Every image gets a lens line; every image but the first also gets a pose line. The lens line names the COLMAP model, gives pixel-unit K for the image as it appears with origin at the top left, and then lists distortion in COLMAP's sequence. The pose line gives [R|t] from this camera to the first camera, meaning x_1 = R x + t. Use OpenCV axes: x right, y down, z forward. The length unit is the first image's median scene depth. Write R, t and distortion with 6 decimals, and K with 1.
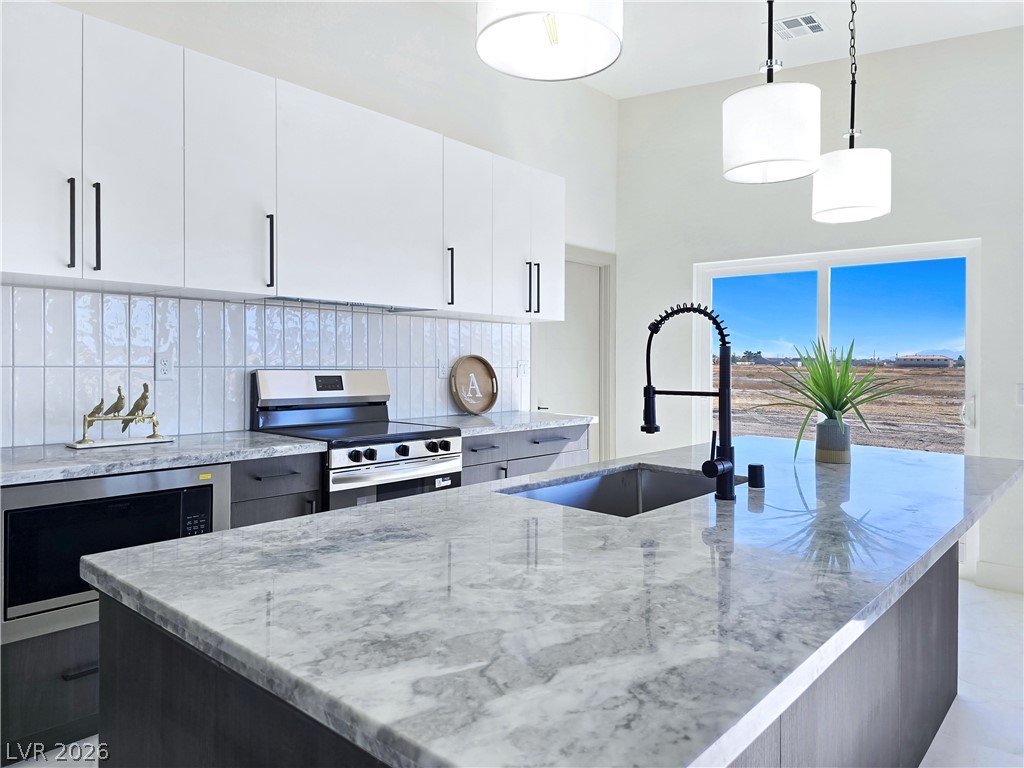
lens RADIAL K [[710.7, 0, 511.3], [0, 710.7, 362.9], [0, 0, 1]] dist [-0.000980, -0.001089]
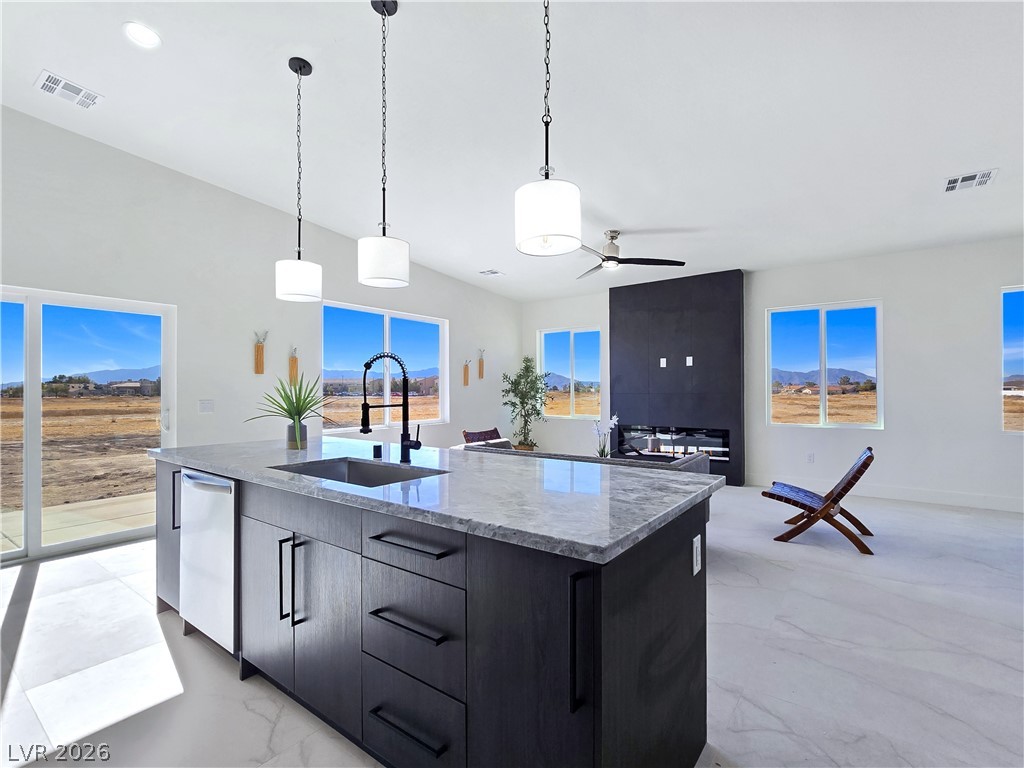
lens RADIAL K [[484.3, 0, 512.0], [0, 484.3, 384.0], [0, 0, 1]] dist [-0.001163, -0.000182]
pose [[-0.070419, 0.000942, 0.997517, -0.894578], [0.004559, 0.999989, -0.000622, -0.007627], [-0.997507, 0.004504, -0.070423, 0.756545]]
